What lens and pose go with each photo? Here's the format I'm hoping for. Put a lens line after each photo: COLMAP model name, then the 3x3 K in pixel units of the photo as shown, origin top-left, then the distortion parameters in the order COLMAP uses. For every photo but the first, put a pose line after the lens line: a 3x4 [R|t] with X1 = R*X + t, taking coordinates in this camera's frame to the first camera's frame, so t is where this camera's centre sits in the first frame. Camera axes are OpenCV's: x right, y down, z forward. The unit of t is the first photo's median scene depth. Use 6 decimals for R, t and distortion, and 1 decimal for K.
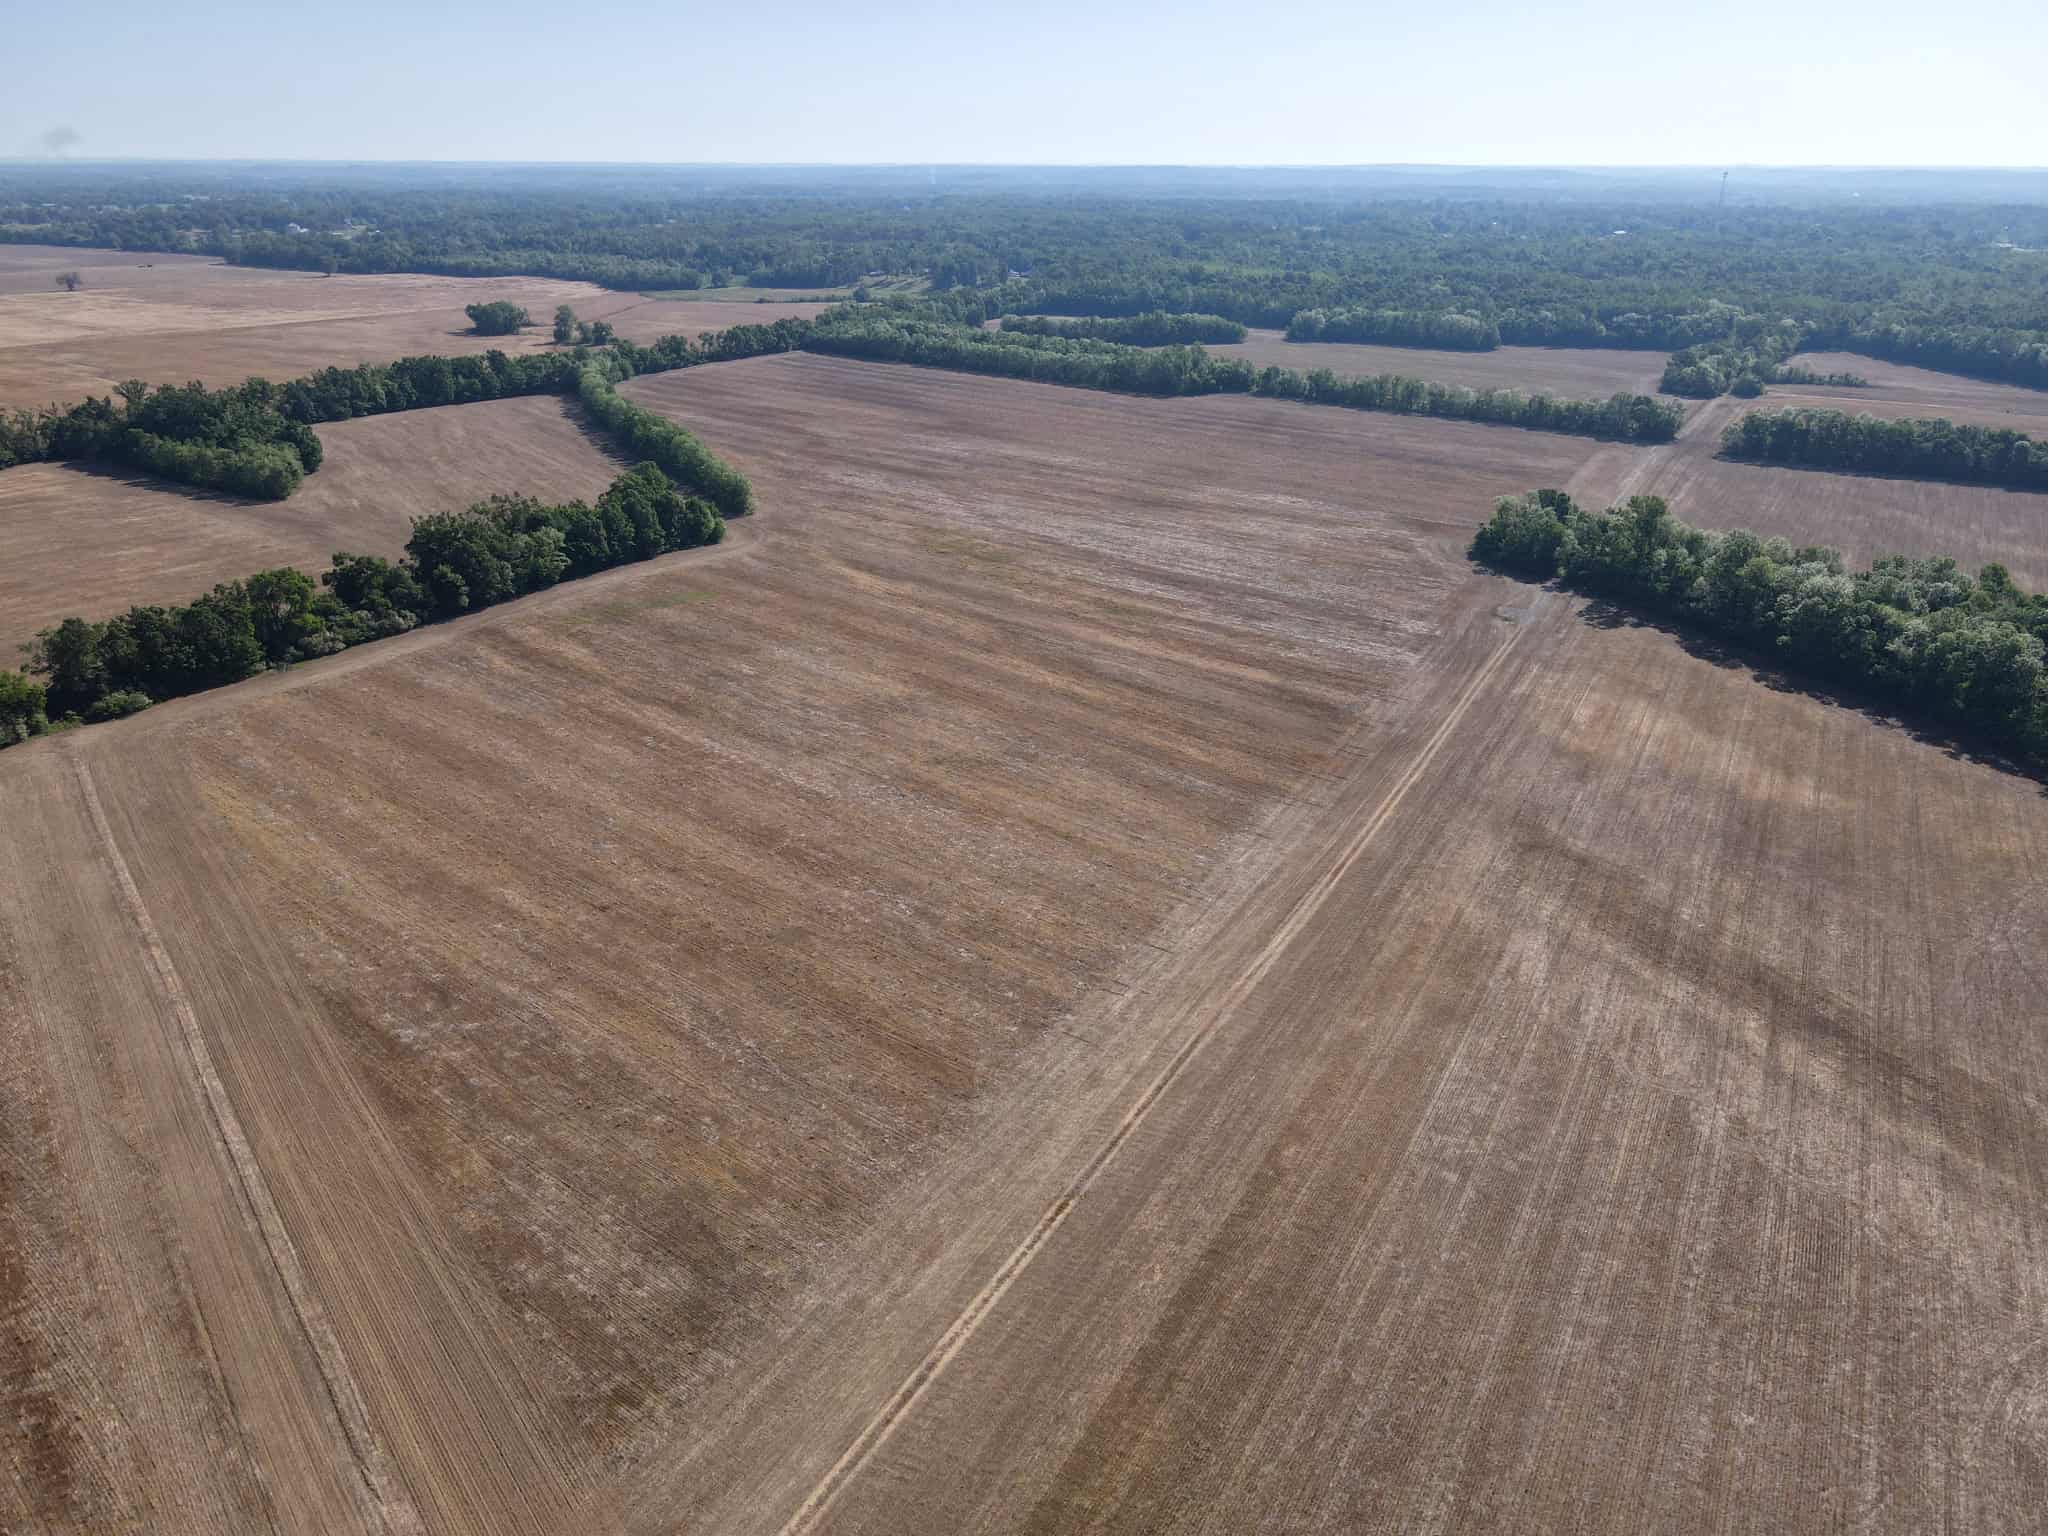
lens RADIAL K [[1501.0, 0, 1025.1], [0, 1501.0, 755.2], [0, 0, 1]] dist [0.011553, 0.006616]
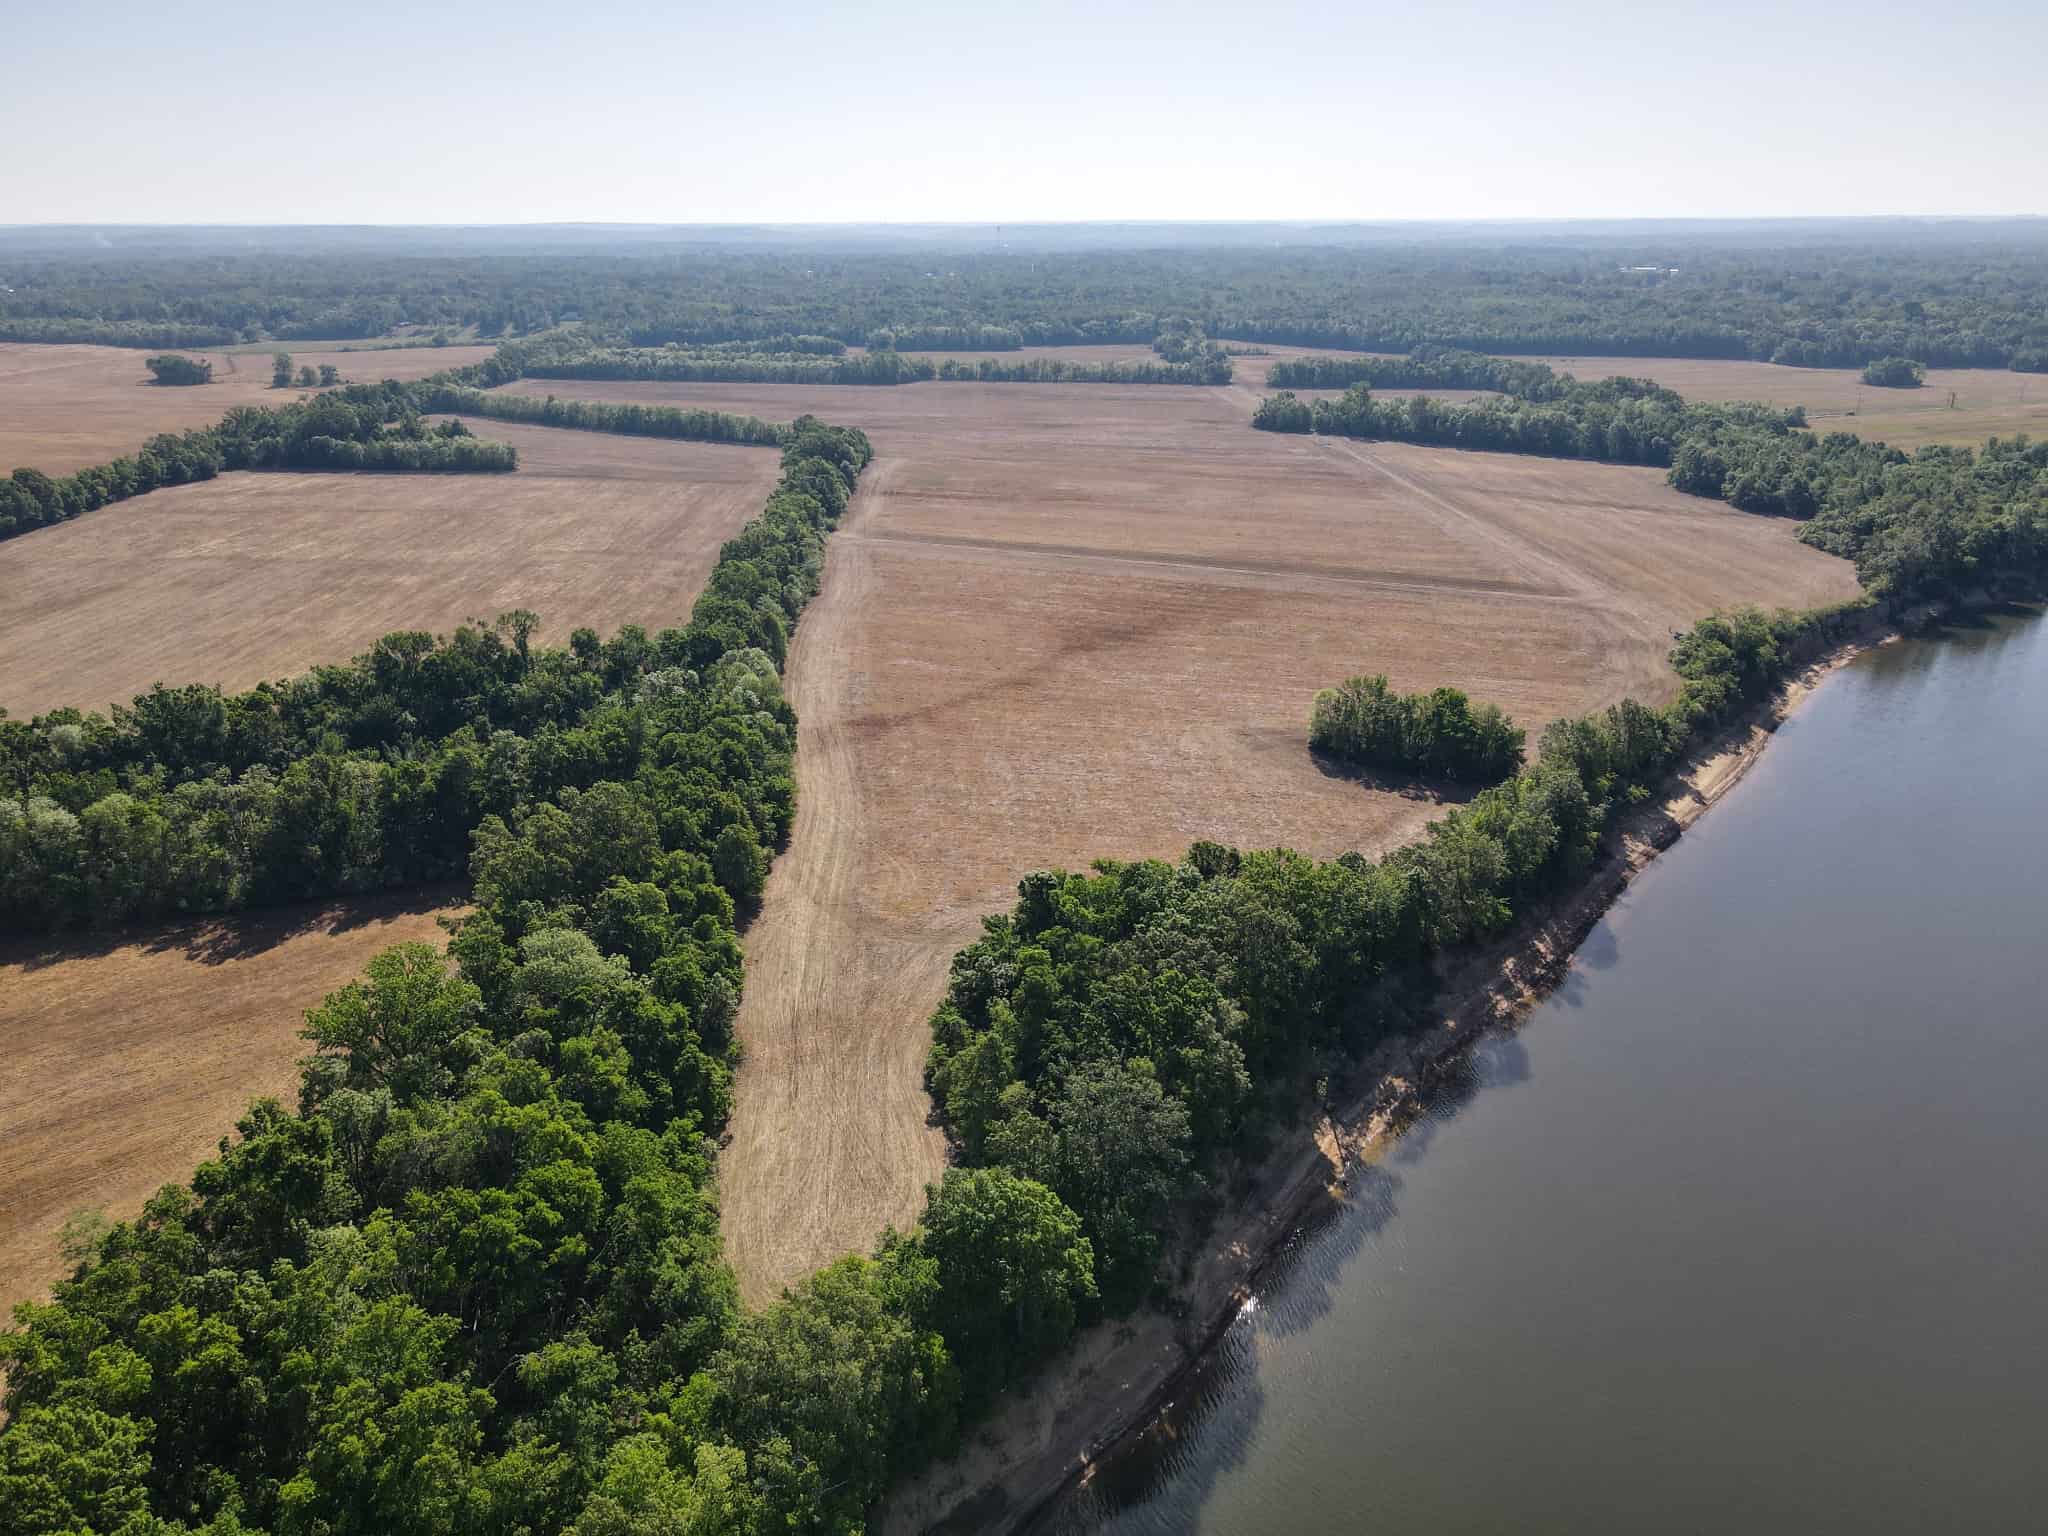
lens RADIAL K [[1509.2, 0, 1024.0], [0, 1509.2, 768.0], [0, 0, 1]] dist [0.000885, 0.002666]
pose [[0.860564, -0.181043, 0.476081, -0.505065], [0.193962, 0.980754, 0.022353, 0.098244], [-0.470965, 0.073105, 0.879117, -0.250437]]
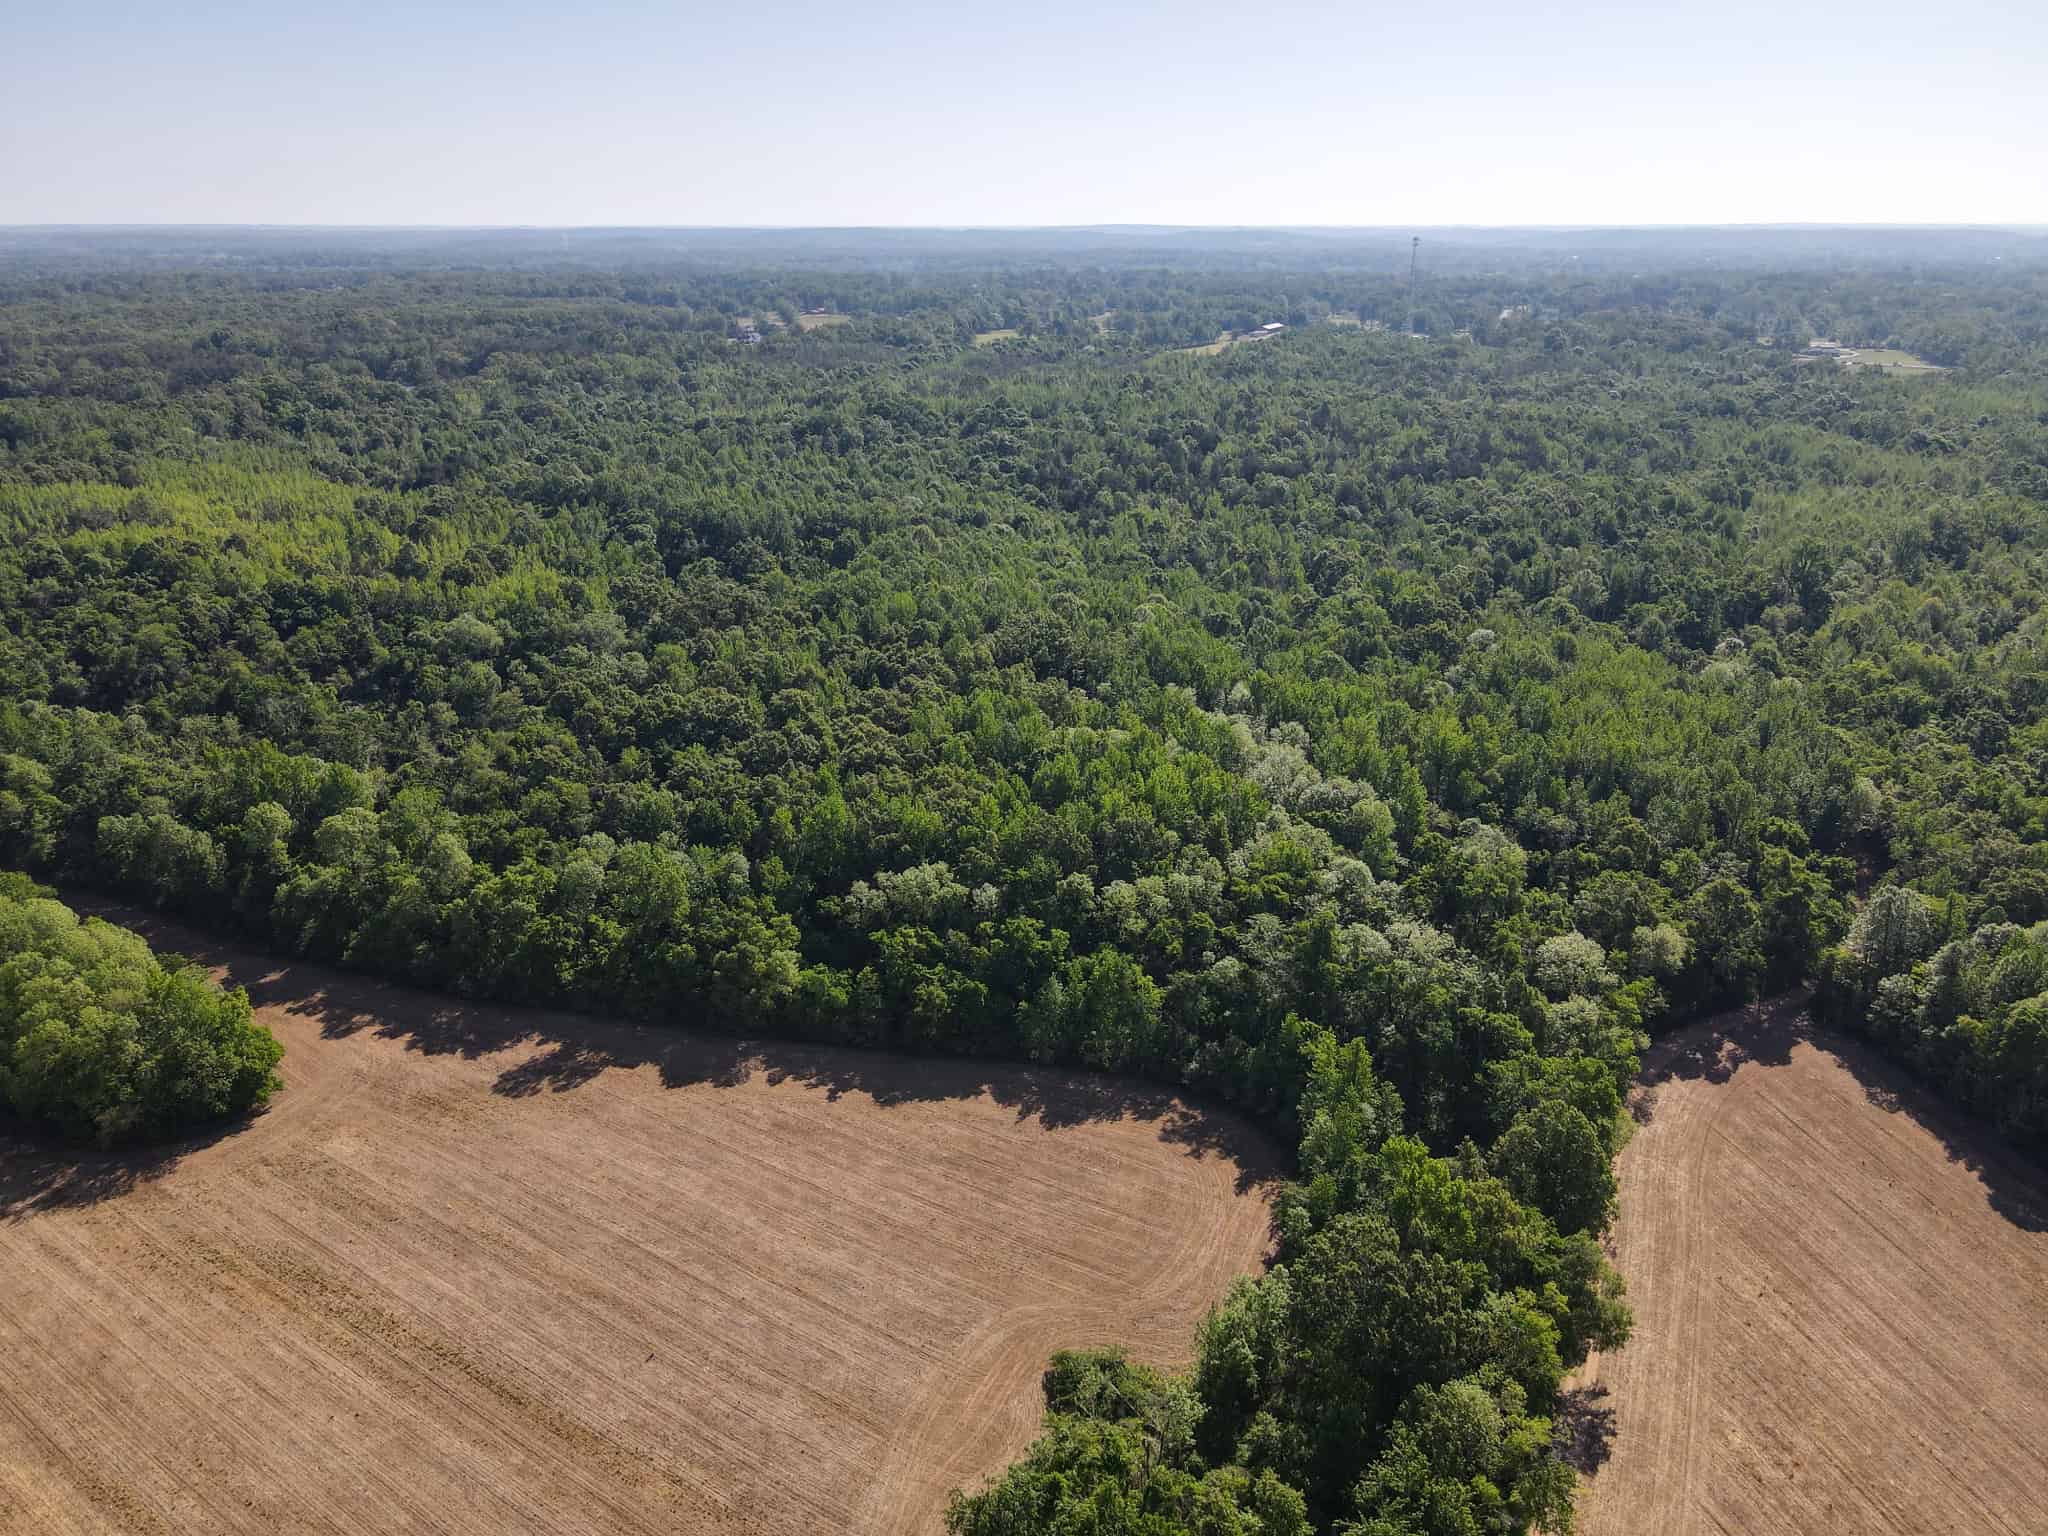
lens RADIAL K [[1489.7, 0, 1024.0], [0, 1489.7, 768.0], [0, 0, 1]] dist [0.004028, -0.006160]
pose [[0.989198, -0.053573, 0.136442, 0.466259], [0.057052, 0.998135, -0.021713, -0.364465], [-0.135024, 0.029263, 0.990410, 0.929298]]
